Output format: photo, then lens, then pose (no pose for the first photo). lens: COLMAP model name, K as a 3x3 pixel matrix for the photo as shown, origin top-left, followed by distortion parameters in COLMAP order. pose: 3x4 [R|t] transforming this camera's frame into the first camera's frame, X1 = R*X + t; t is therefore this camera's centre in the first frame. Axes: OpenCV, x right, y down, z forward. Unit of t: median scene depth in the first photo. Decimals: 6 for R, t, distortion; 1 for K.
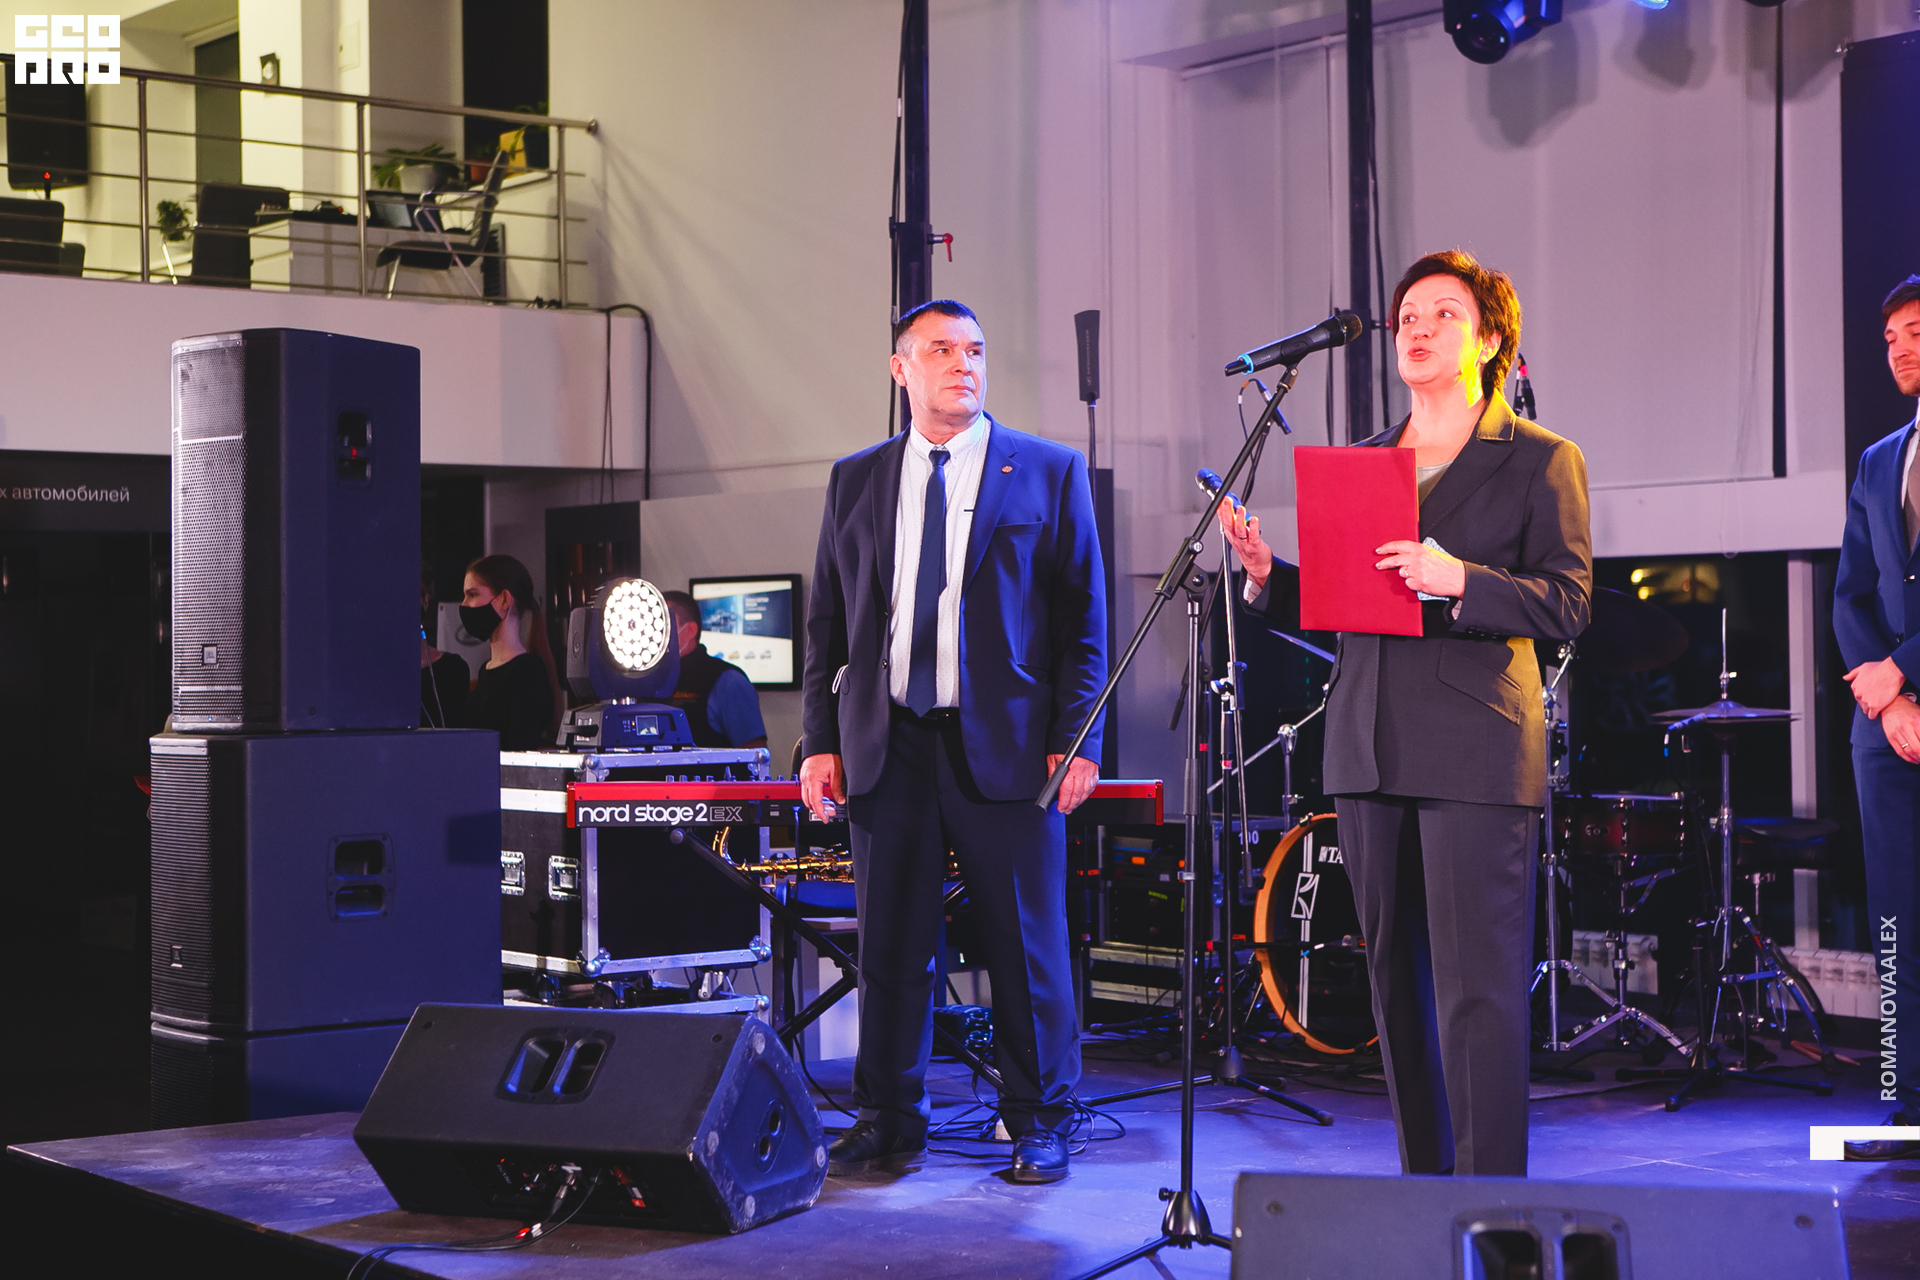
lens RADIAL K [[3230.3, 0, 964.0], [0, 3230.3, 617.9], [0, 0, 1]] dist [0.098565, -0.012684]
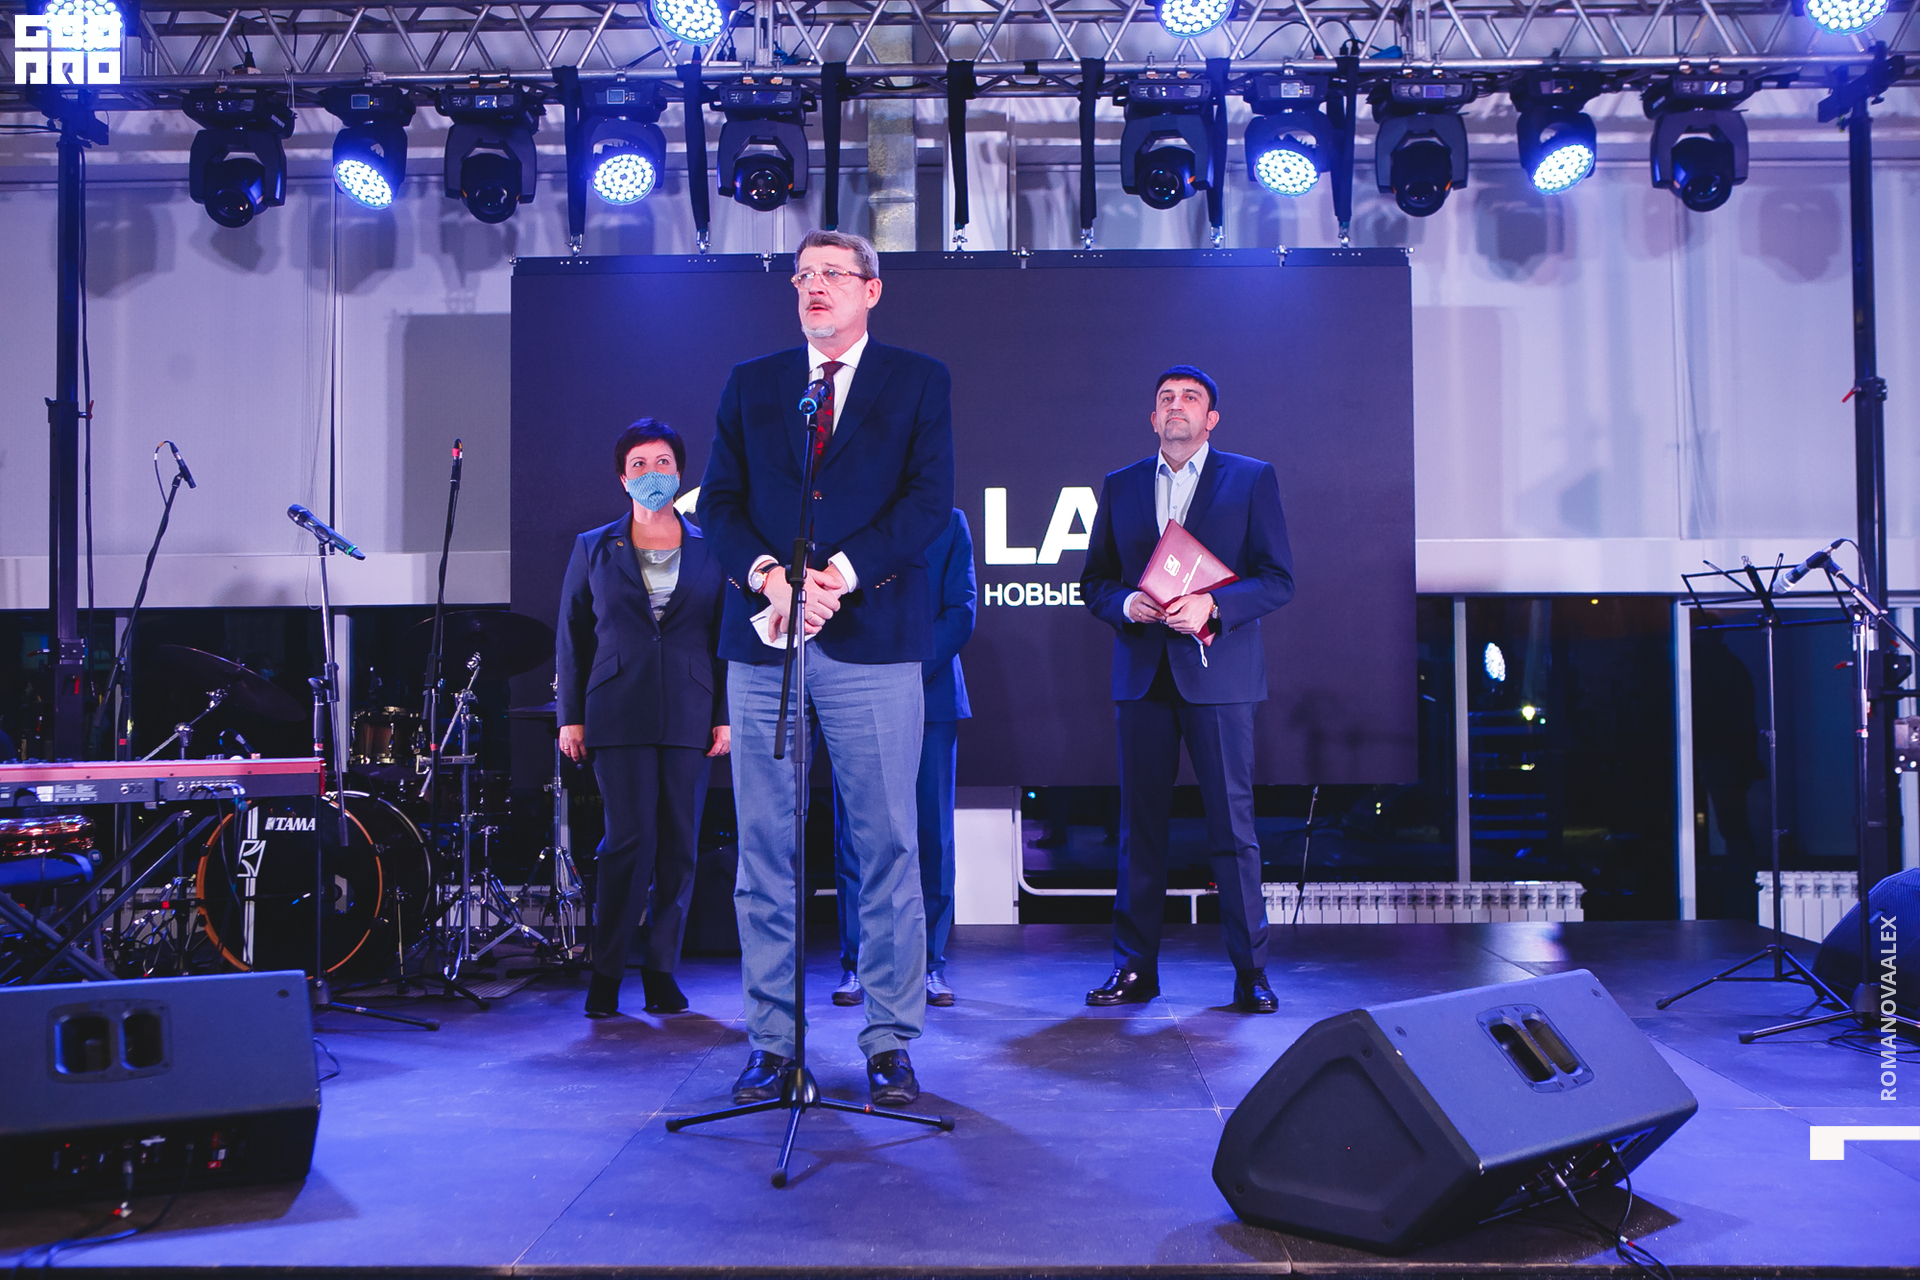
lens RADIAL K [[2015.4, 0, 959.9], [0, 2015.4, 618.0], [0, 0, 1]] dist [-0.066828, 0.111741]
pose [[0.634000, 0.036419, 0.772475, -0.284303], [-0.005733, 0.999084, -0.042397, 0.022179], [-0.773312, 0.022451, 0.633628, 0.269816]]
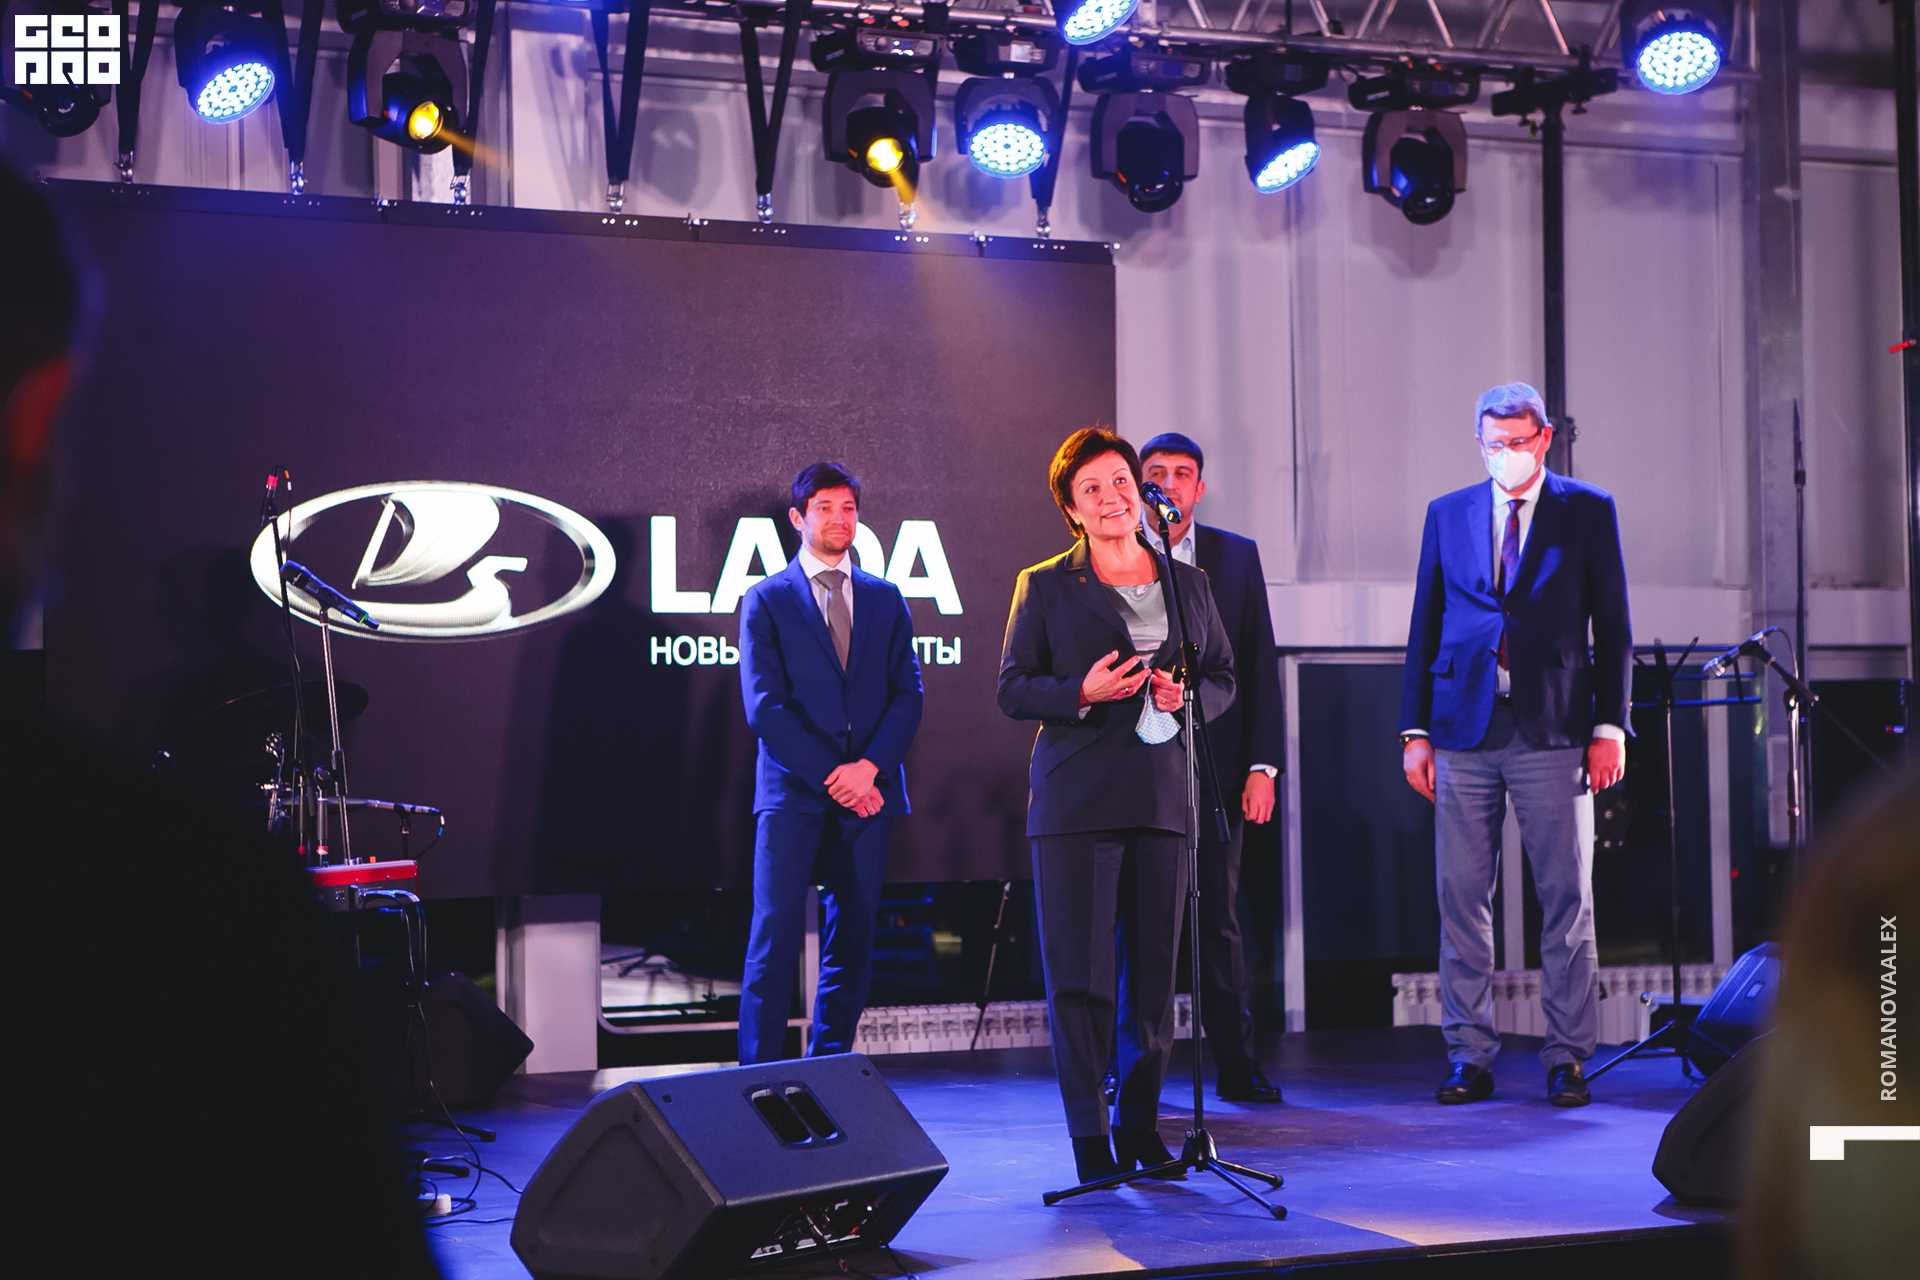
lens RADIAL K [[3870.5, 0, 958.7], [0, 3870.5, 588.3], [0, 0, 1]] dist [0.183921, -0.049592]
pose [[0.176790, 0.044367, 0.983248, -0.893842], [0.003040, 0.998954, -0.045623, 0.014843], [-0.984244, 0.011055, 0.176470, 0.472696]]
